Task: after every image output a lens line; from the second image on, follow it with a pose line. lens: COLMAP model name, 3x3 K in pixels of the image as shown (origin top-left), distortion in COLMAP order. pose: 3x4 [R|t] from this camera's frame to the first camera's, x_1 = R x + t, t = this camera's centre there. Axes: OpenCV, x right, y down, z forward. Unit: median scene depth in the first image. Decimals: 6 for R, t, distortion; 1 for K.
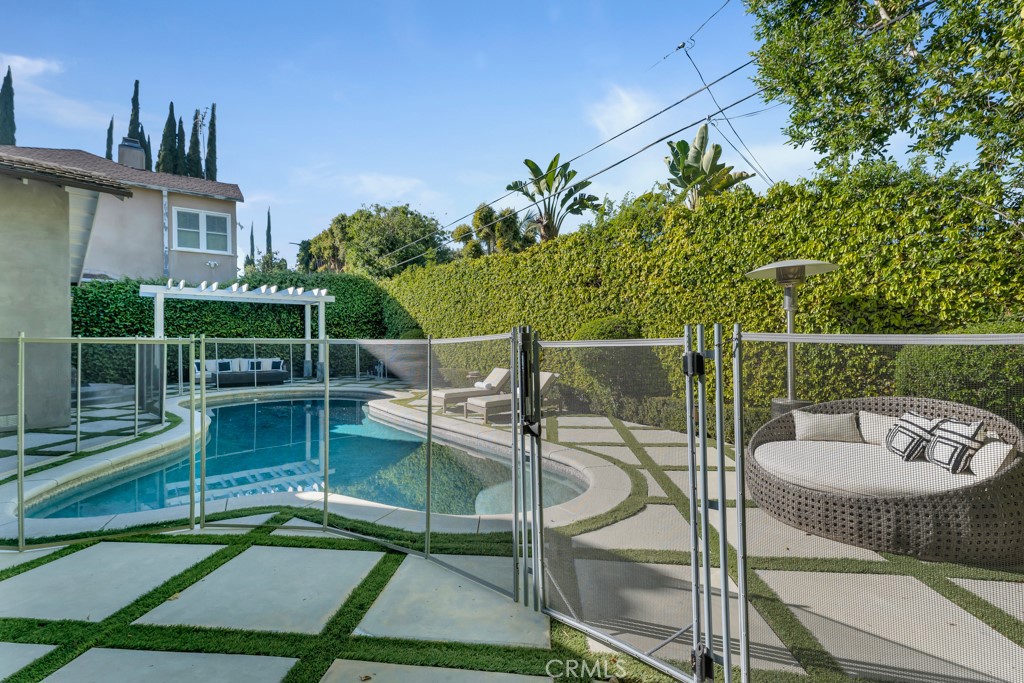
lens RADIAL K [[458.8, 0, 510.0], [0, 458.8, 342.4], [0, 0, 1]] dist [0.027239, -0.001075]
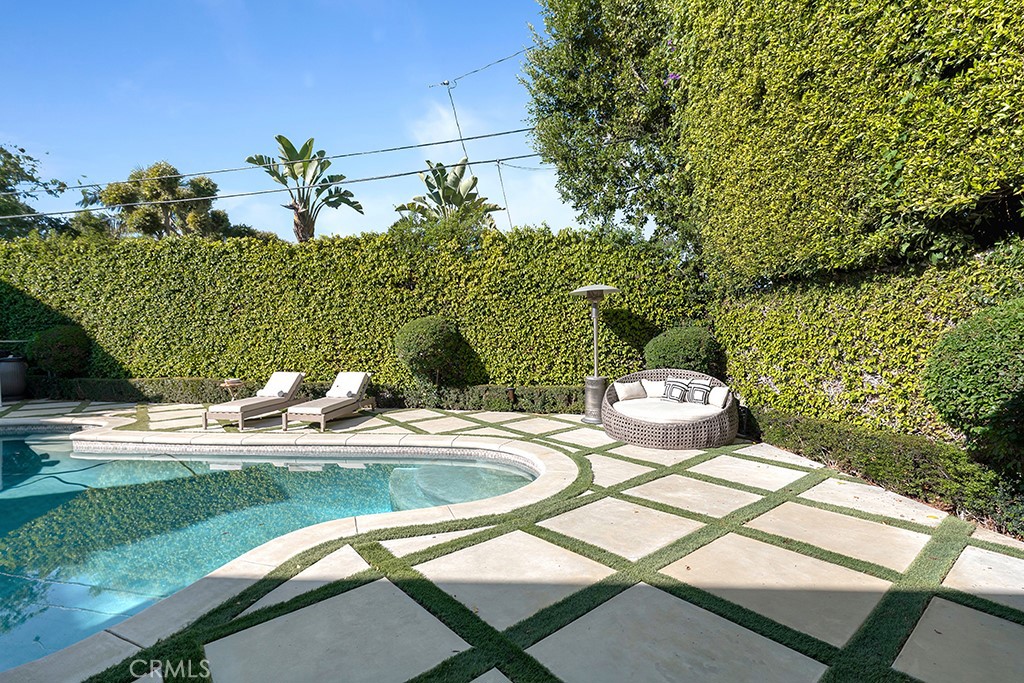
lens RADIAL K [[458.8, 0, 510.0], [0, 458.8, 342.4], [0, 0, 1]] dist [0.027239, -0.001075]
pose [[0.718672, -0.022200, 0.694995, -0.486670], [0.013987, 0.999750, 0.017471, -0.014405], [-0.695209, -0.002835, 0.718802, 0.087423]]
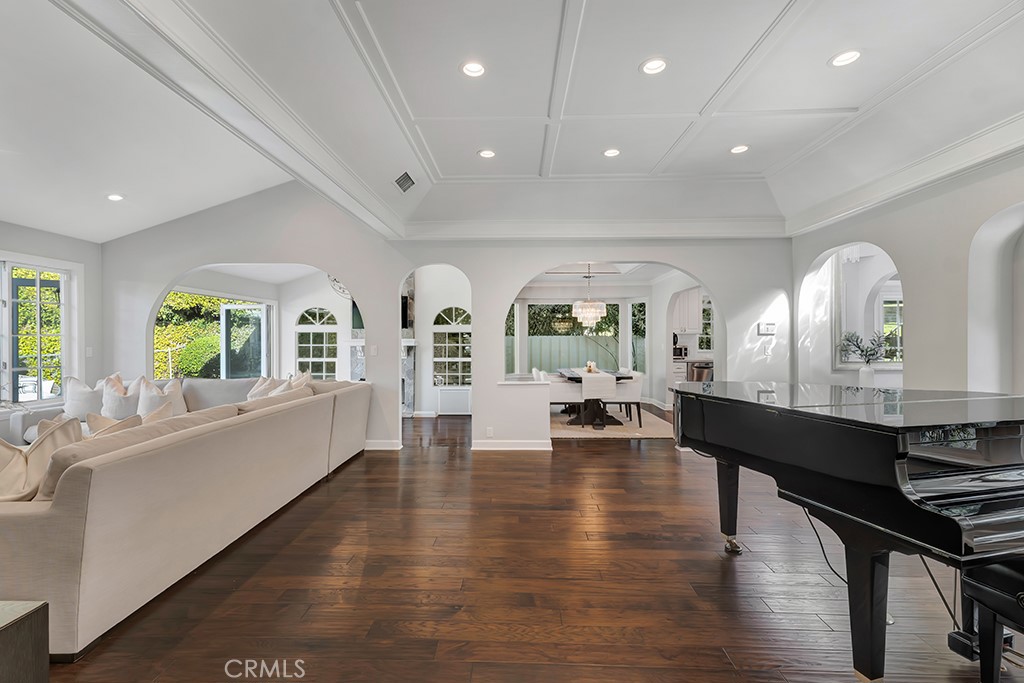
lens RADIAL K [[458.8, 0, 510.0], [0, 458.8, 342.4], [0, 0, 1]] dist [0.027239, -0.001075]
pose [[-0.671110, -0.008300, 0.741312, -1.768476], [0.006470, 0.999834, 0.017052, -0.048782], [-0.741330, 0.016239, -0.670944, 0.372199]]
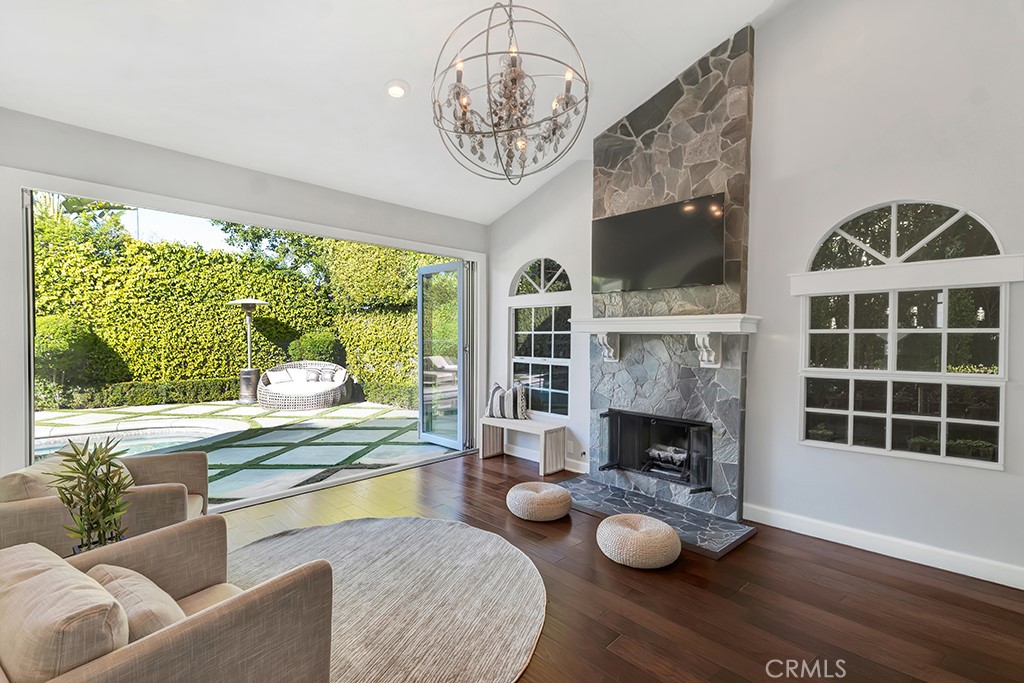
lens RADIAL K [[458.8, 0, 510.0], [0, 458.8, 342.4], [0, 0, 1]] dist [0.027239, -0.001075]
pose [[0.036231, -0.015494, 0.999223, -1.010995], [0.001420, 0.999880, 0.015453, -0.013804], [-0.999342, 0.000859, 0.036249, -0.141053]]
